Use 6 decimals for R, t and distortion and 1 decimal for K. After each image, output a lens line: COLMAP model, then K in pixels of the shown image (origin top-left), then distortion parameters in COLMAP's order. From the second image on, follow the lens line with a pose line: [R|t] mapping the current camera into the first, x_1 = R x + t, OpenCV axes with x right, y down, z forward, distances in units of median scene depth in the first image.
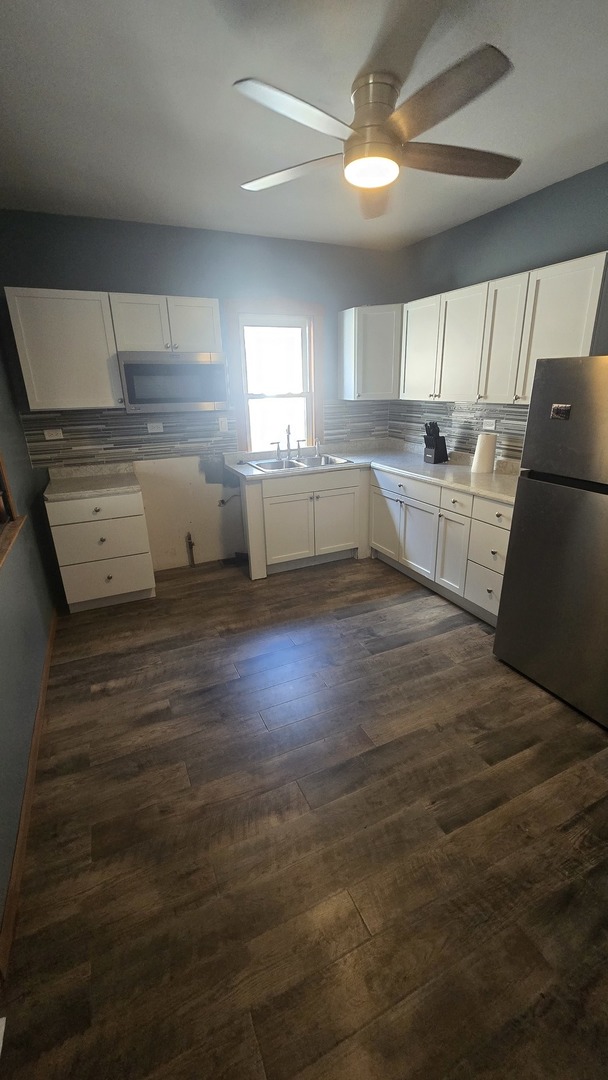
lens RADIAL K [[442.3, 0, 305.1], [0, 442.3, 537.2], [0, 0, 1]] dist [-0.000201, 0.000025]
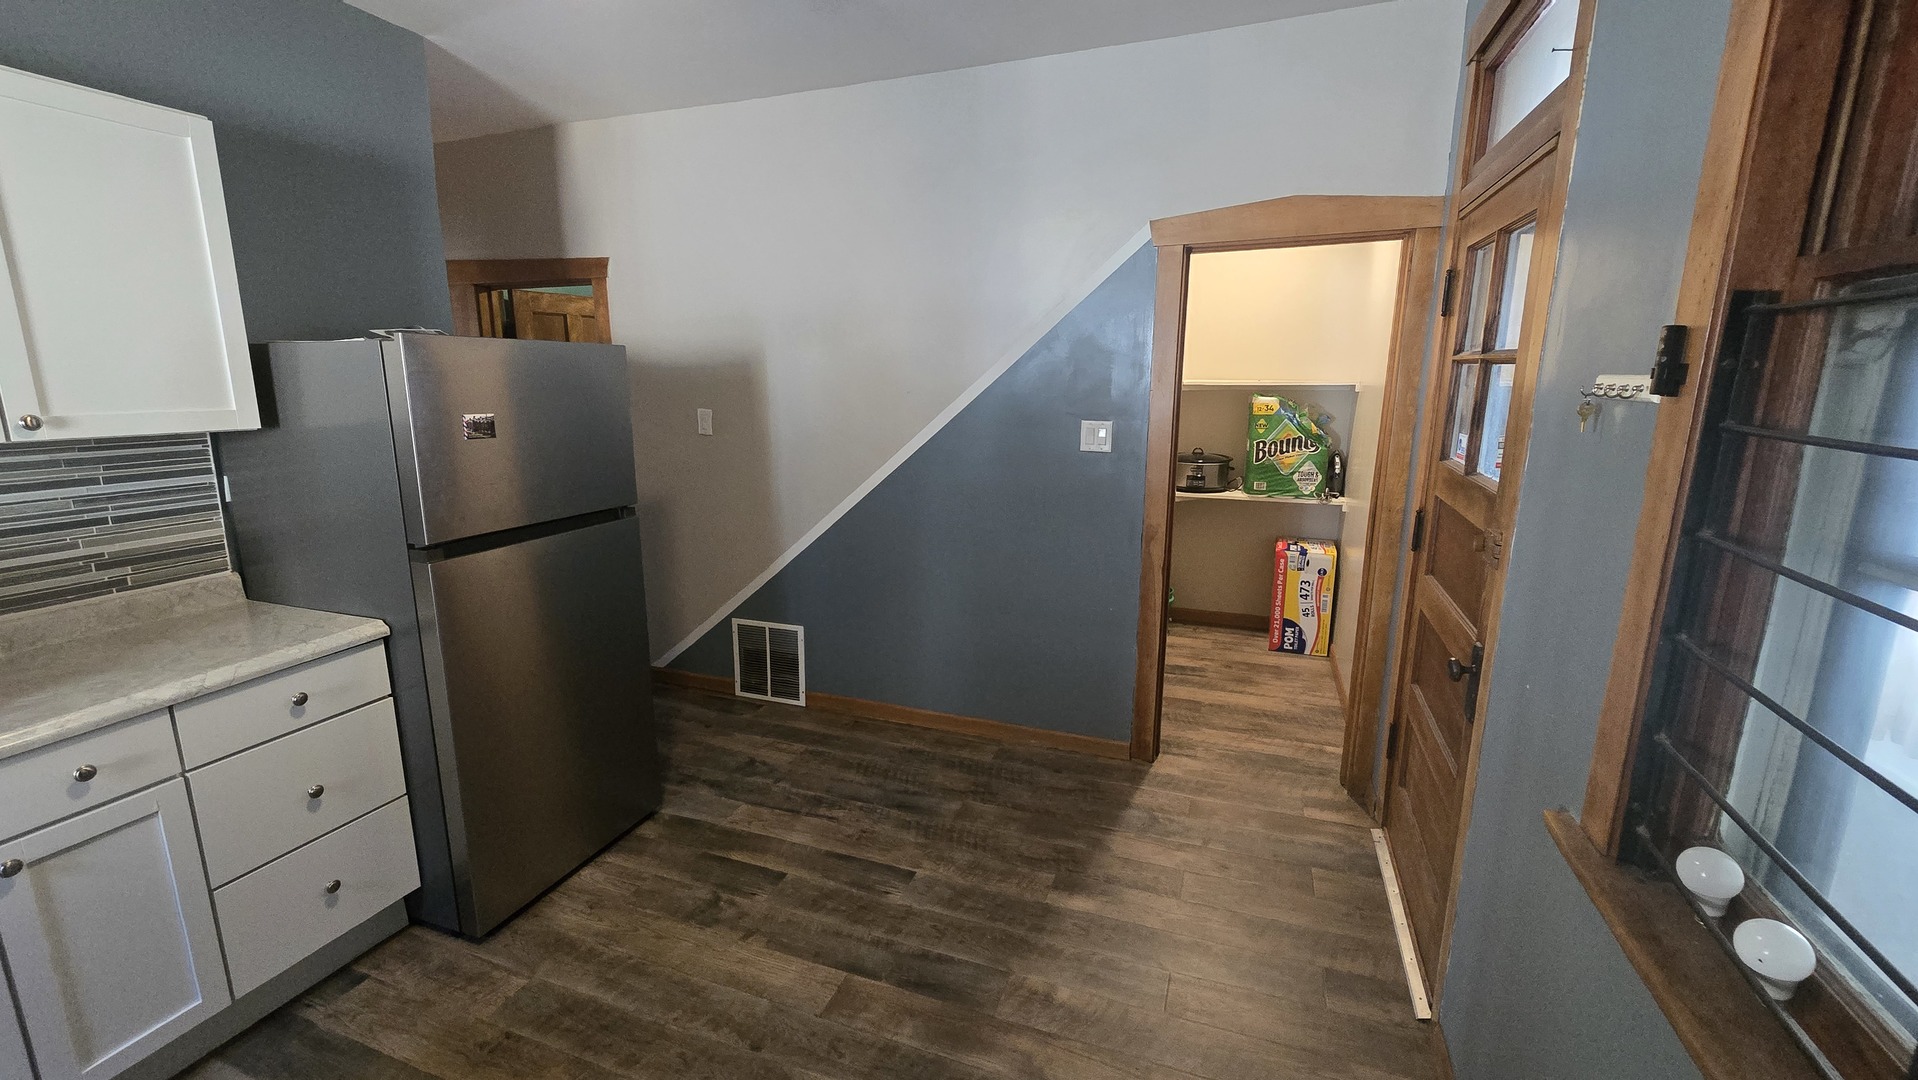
lens RADIAL K [[785.4, 0, 954.6], [0, 785.4, 536.9], [0, 0, 1]] dist [-0.000201, 0.000025]
pose [[-0.705522, -0.125056, 0.697567, -0.617591], [0.245813, 0.880017, 0.406381, -0.440173], [-0.664691, 0.458182, -0.590131, 1.315156]]
